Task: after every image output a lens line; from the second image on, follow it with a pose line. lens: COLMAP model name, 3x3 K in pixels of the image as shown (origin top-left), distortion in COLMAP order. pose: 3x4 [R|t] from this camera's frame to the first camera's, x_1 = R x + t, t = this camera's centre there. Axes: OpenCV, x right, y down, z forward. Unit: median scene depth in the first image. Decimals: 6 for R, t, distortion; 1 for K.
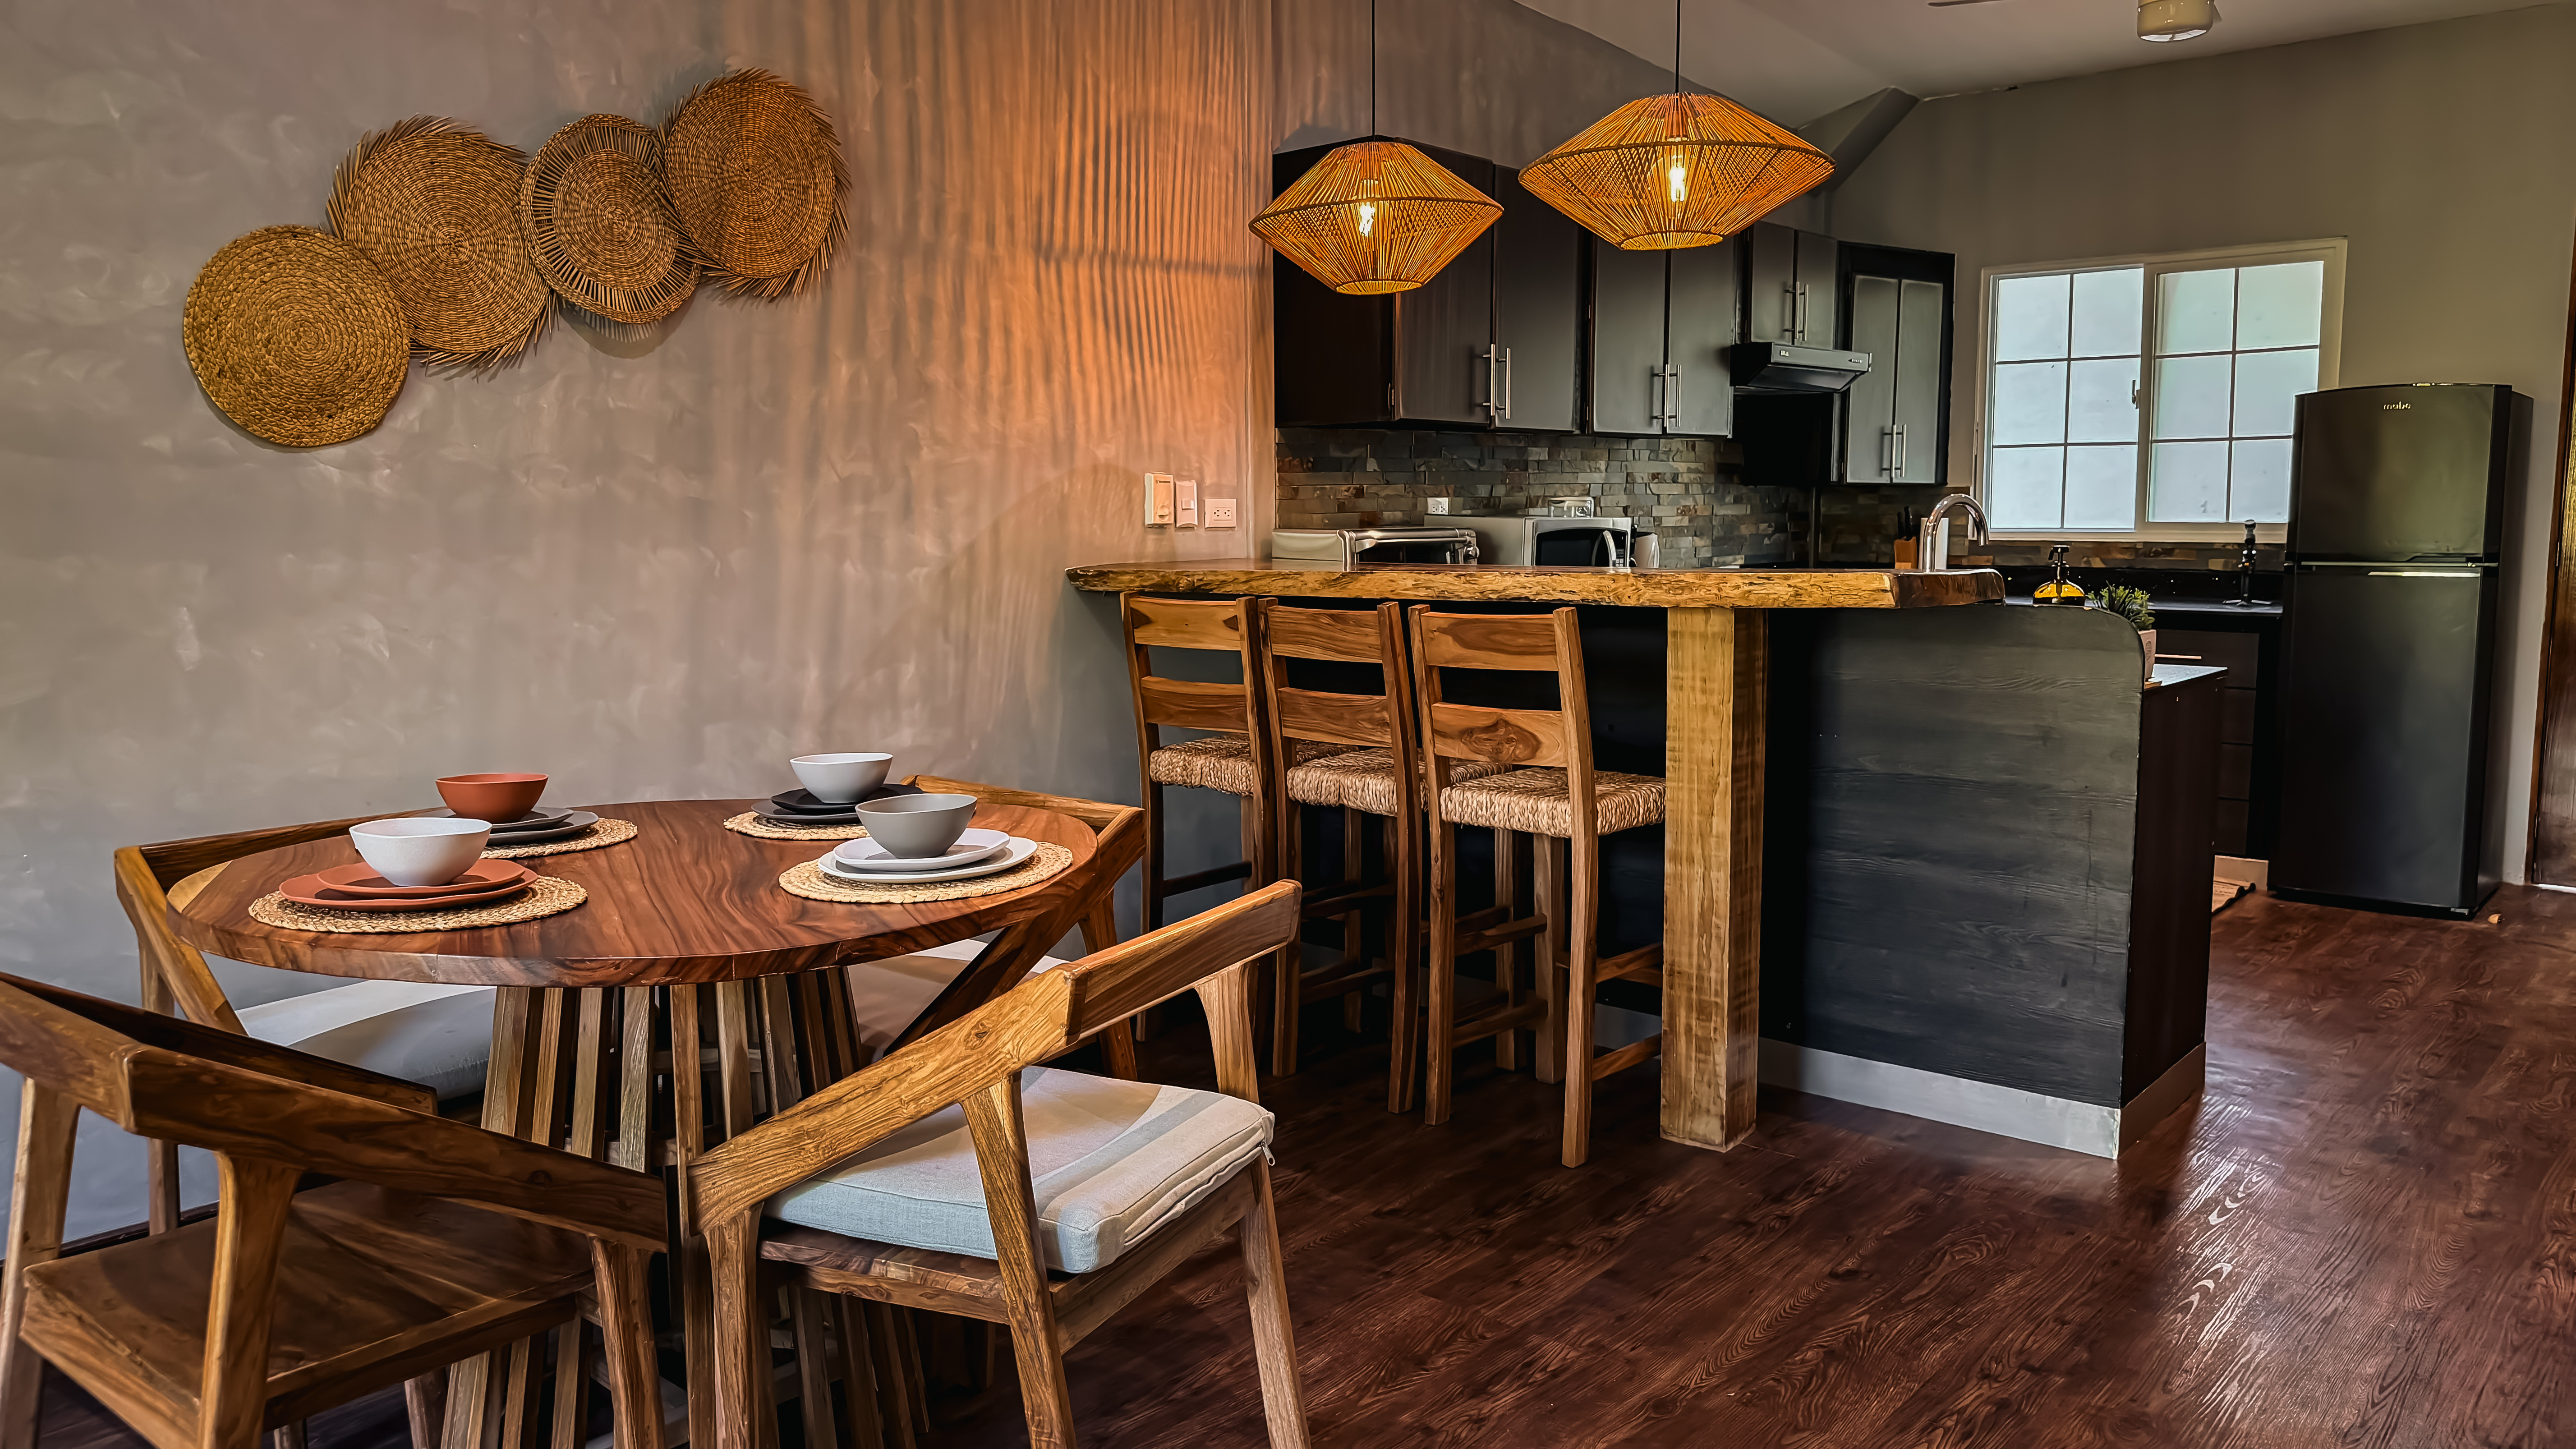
lens RADIAL K [[1849.3, 0, 1288.0], [0, 1849.3, 724.5], [0, 0, 1]] dist [-0.003487, -0.001878]
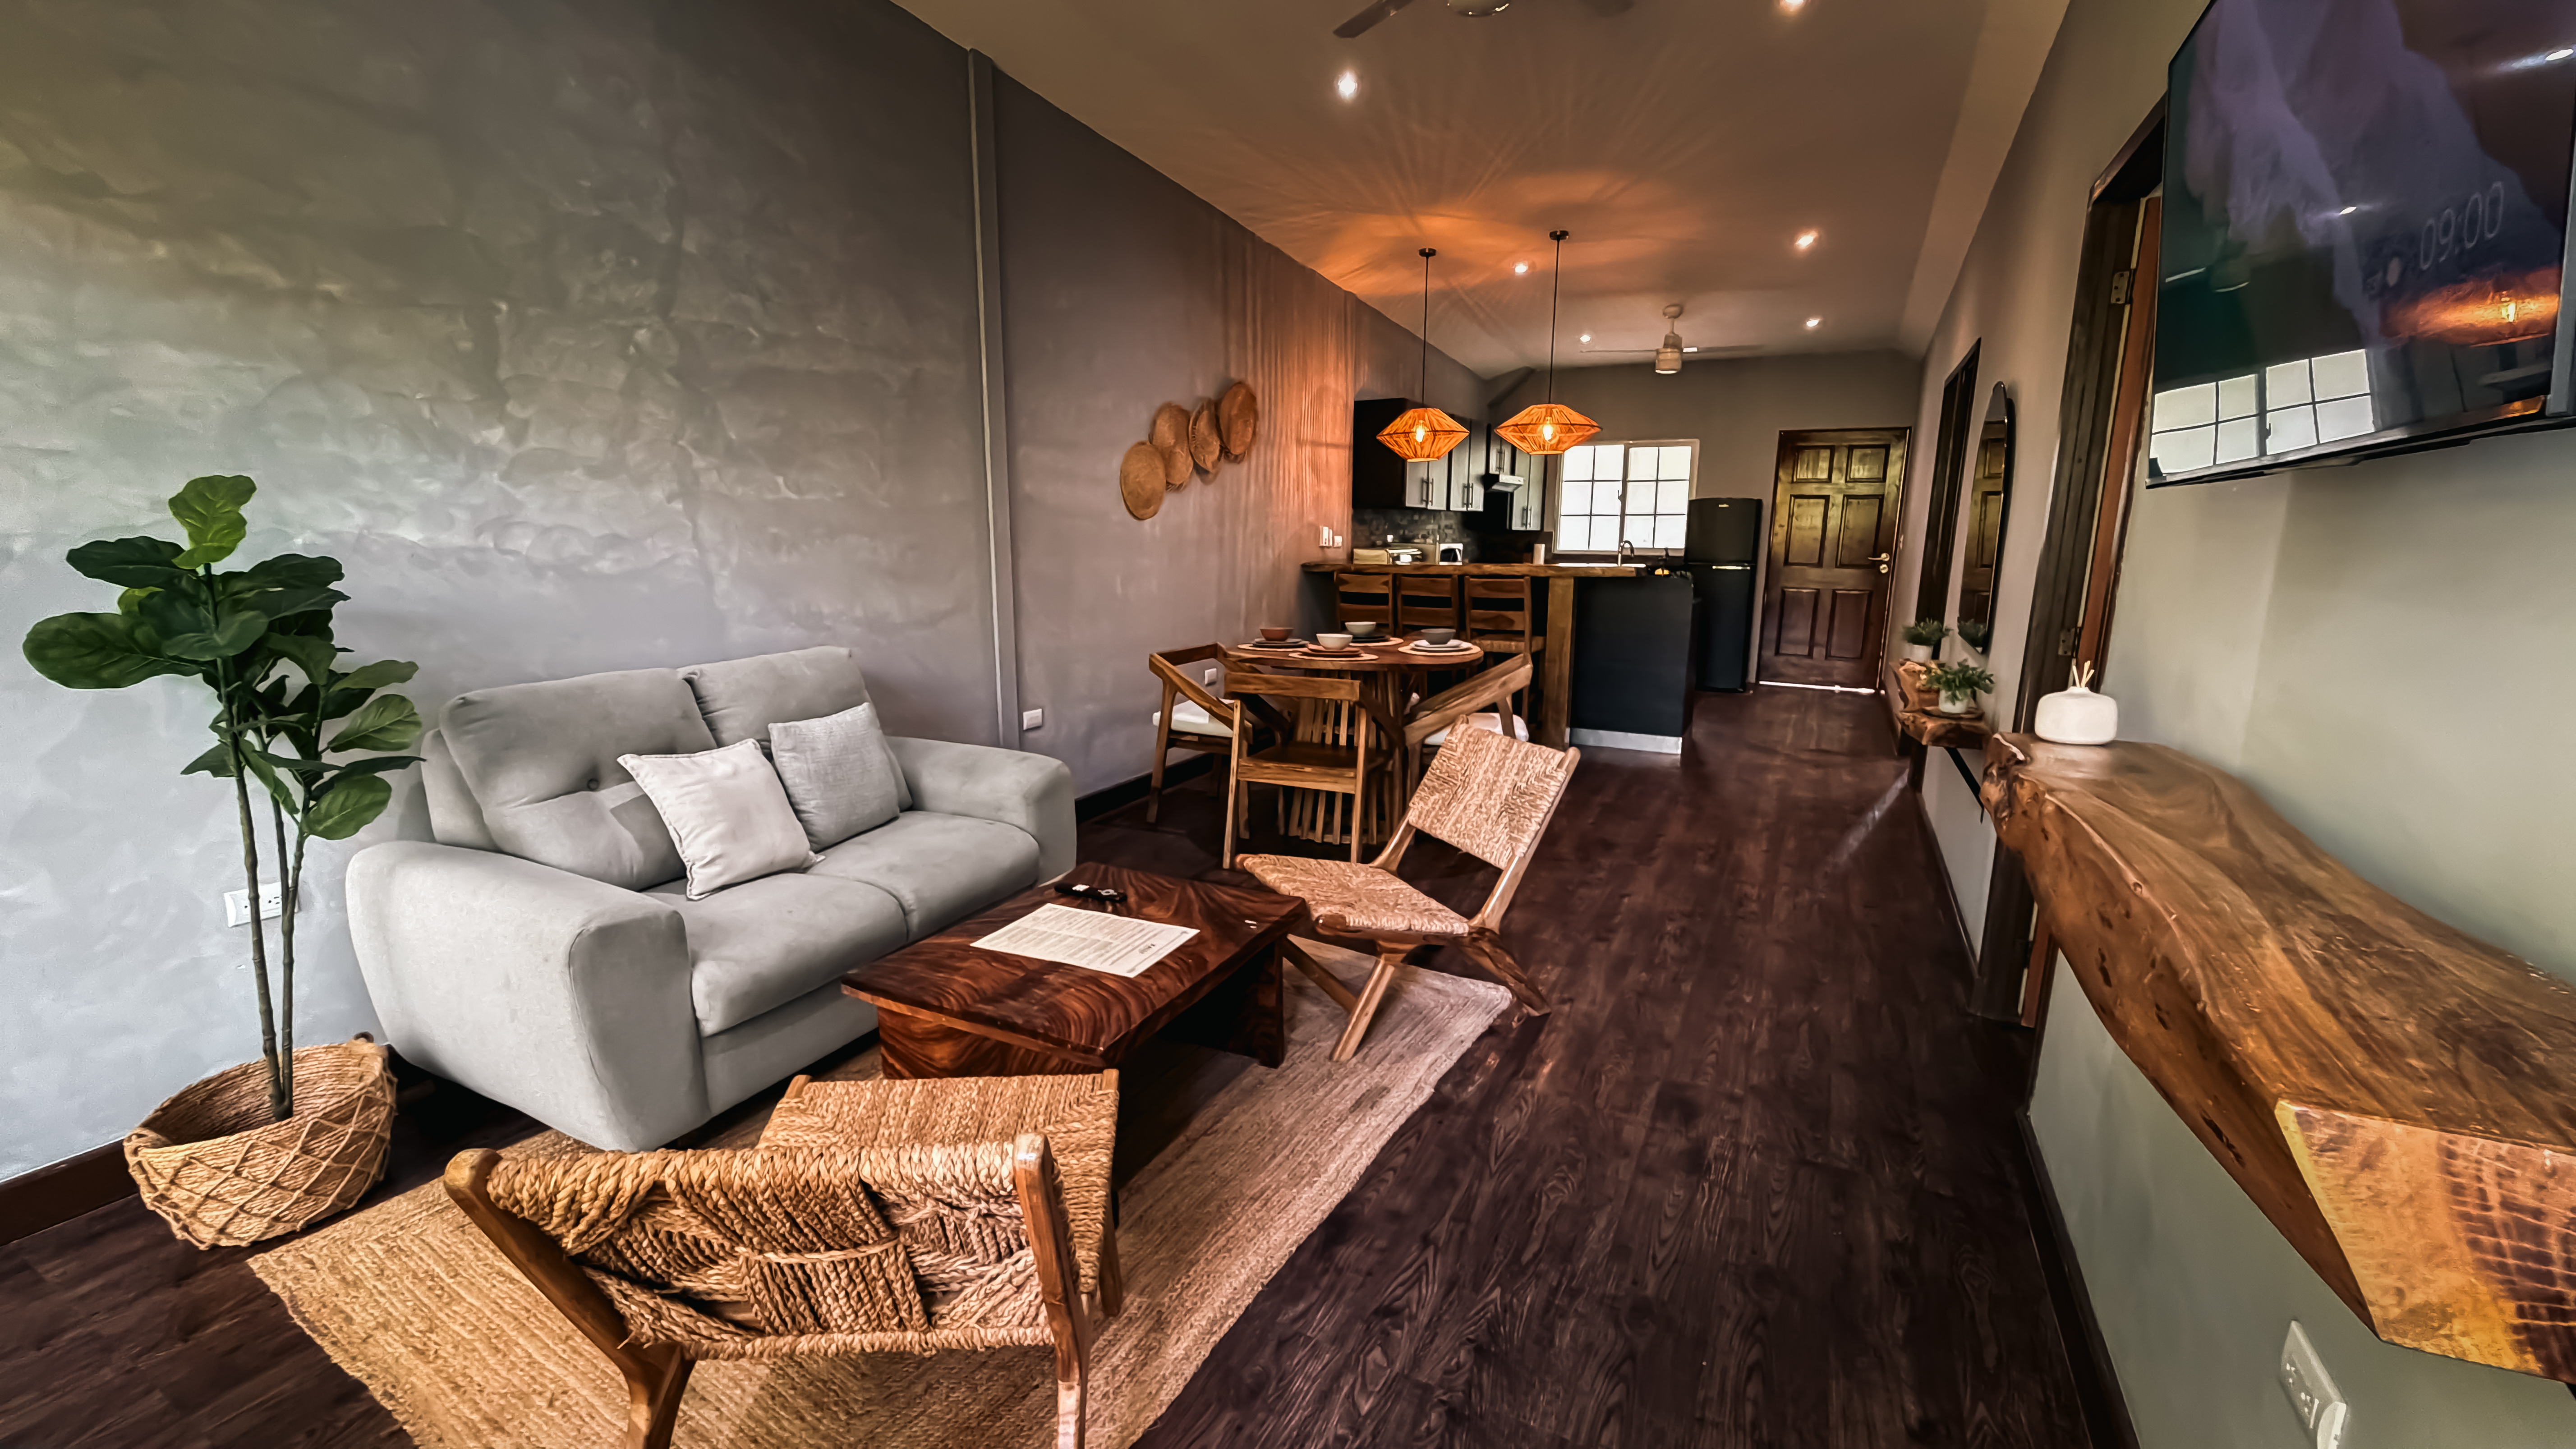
lens RADIAL K [[1044.9, 0, 1288.0], [0, 1044.9, 724.5], [0, 0, 1]] dist [0.000138, -0.000024]
pose [[0.972454, -0.029570, 0.231212, -0.565933], [0.013959, 0.997528, 0.068866, 0.048809], [-0.232677, -0.063741, 0.970463, -0.524197]]
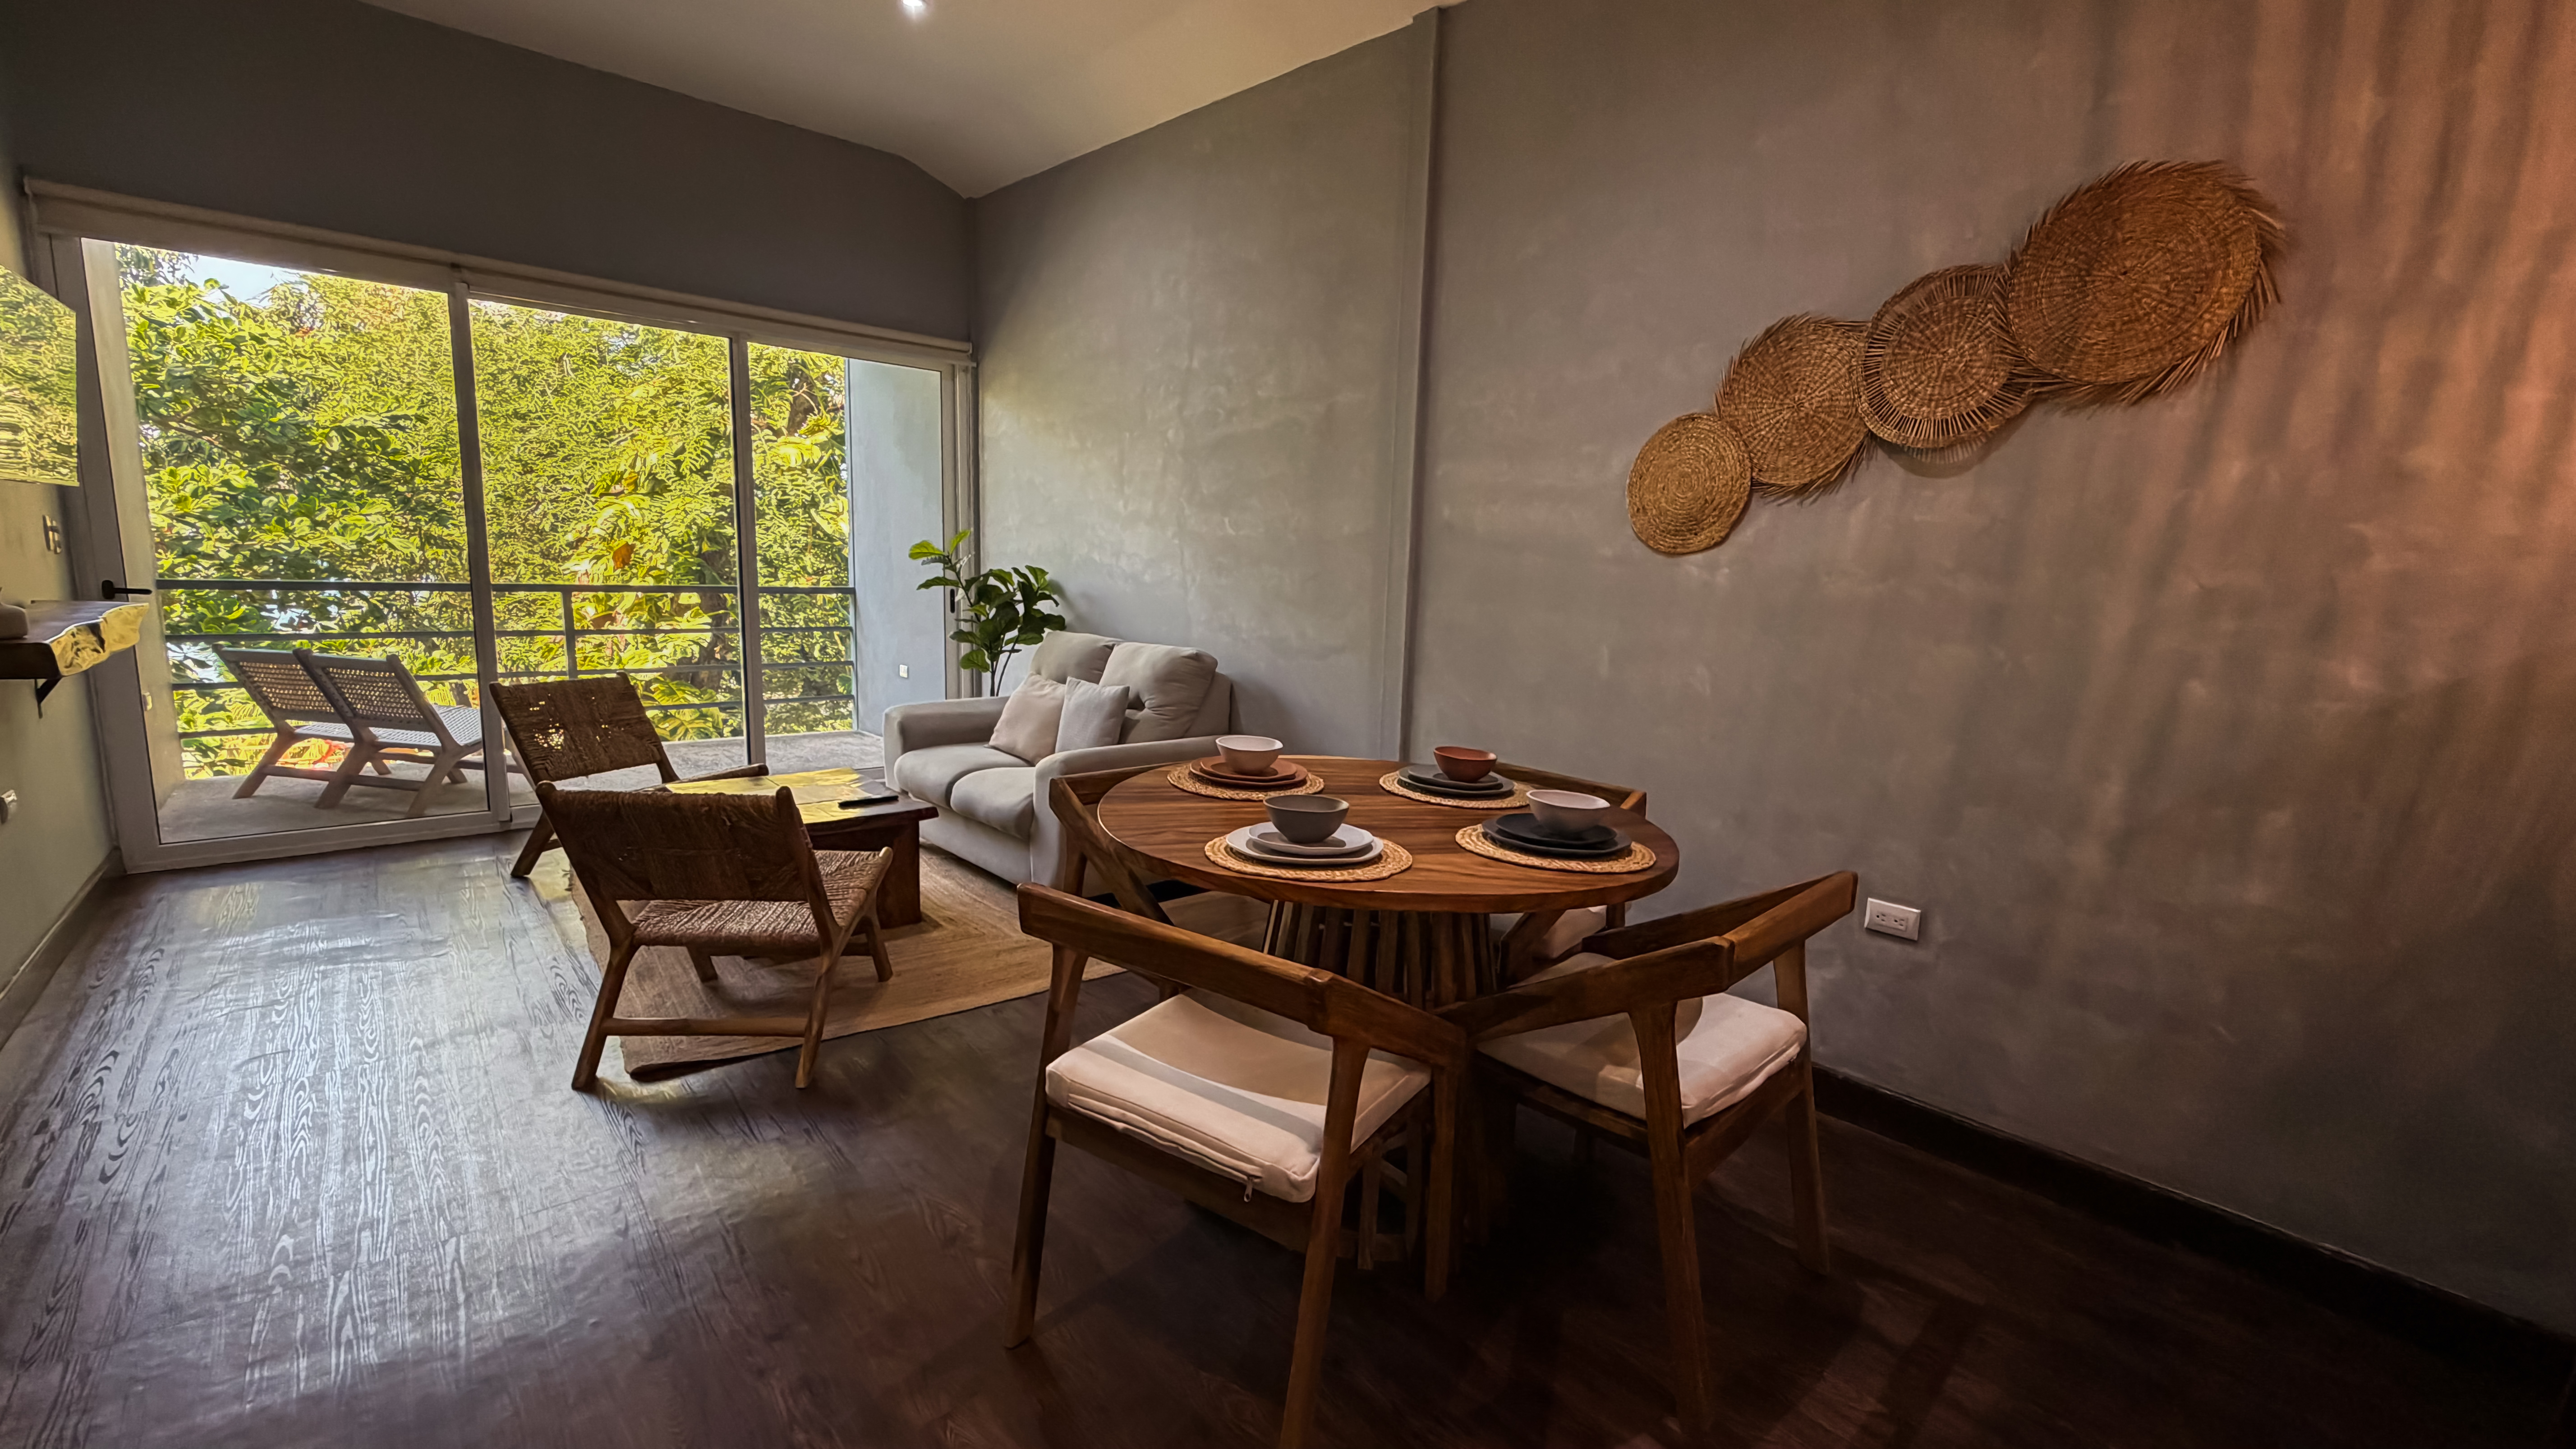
lens RADIAL K [[1048.8, 0, 1277.6], [0, 1048.8, 721.2], [0, 0, 1]] dist [0.002182, -0.000029]
pose [[-0.144446, 0.147047, -0.978526, 0.349053], [-0.156632, 0.973031, 0.169343, -0.088138], [0.977037, 0.177729, -0.117518, 0.644227]]
